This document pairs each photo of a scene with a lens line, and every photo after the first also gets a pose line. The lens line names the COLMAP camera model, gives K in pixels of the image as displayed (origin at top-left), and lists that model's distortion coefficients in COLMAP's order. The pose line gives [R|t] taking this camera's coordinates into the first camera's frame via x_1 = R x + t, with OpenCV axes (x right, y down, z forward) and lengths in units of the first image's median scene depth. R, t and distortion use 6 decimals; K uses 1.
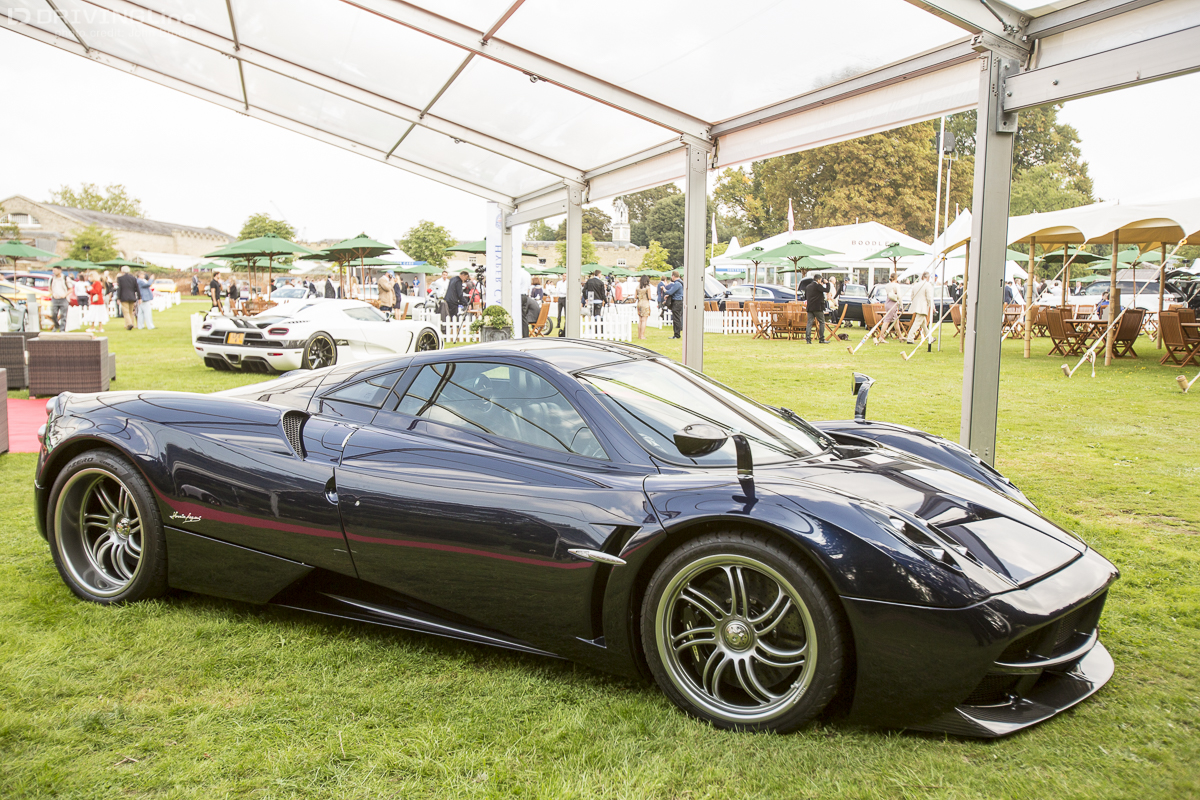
lens RADIAL K [[1070.1, 0, 598.6], [0, 1070.1, 402.7], [0, 0, 1]] dist [-0.018441, -0.007122]
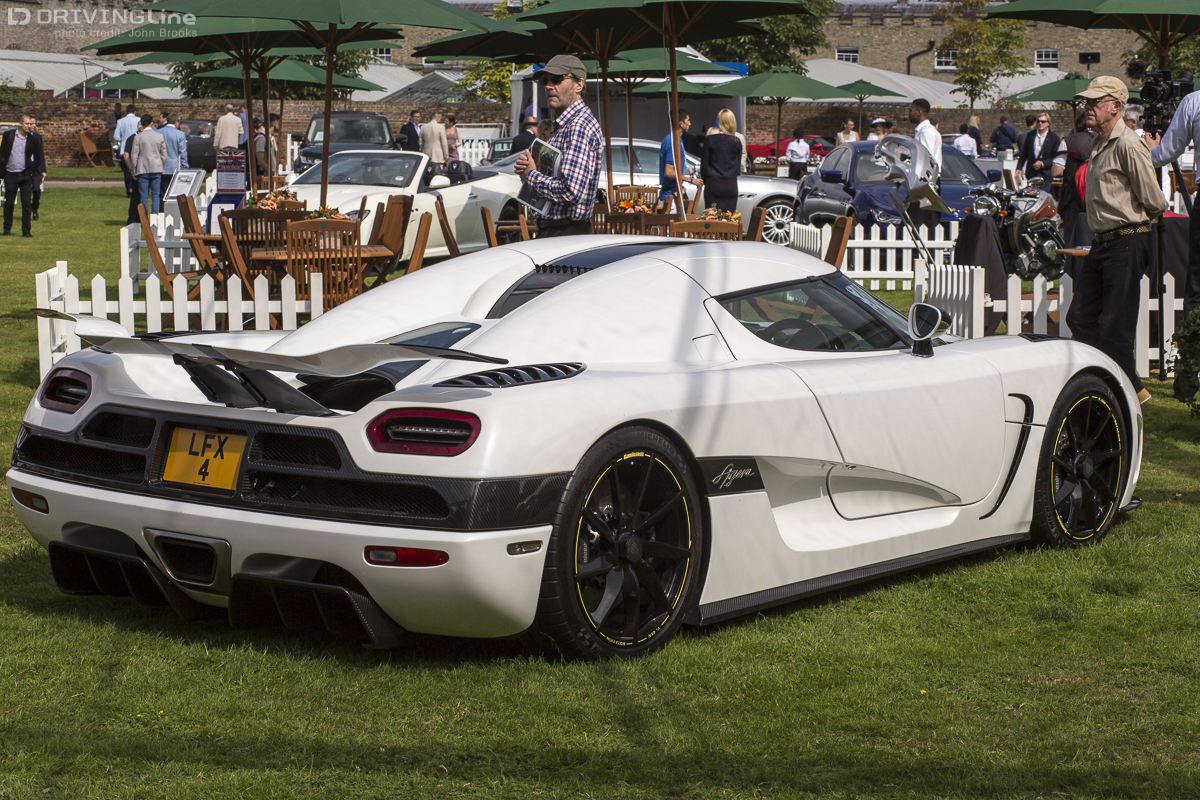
lens RADIAL K [[2885.4, 0, 600.0], [0, 2885.4, 399.6], [0, 0, 1]] dist [-0.188885, 0.000000]
pose [[0.982731, 0.014031, -0.184509, -0.172359], [-0.016772, 0.999771, -0.013304, -0.064267], [0.184280, 0.016169, 0.982741, 0.498635]]
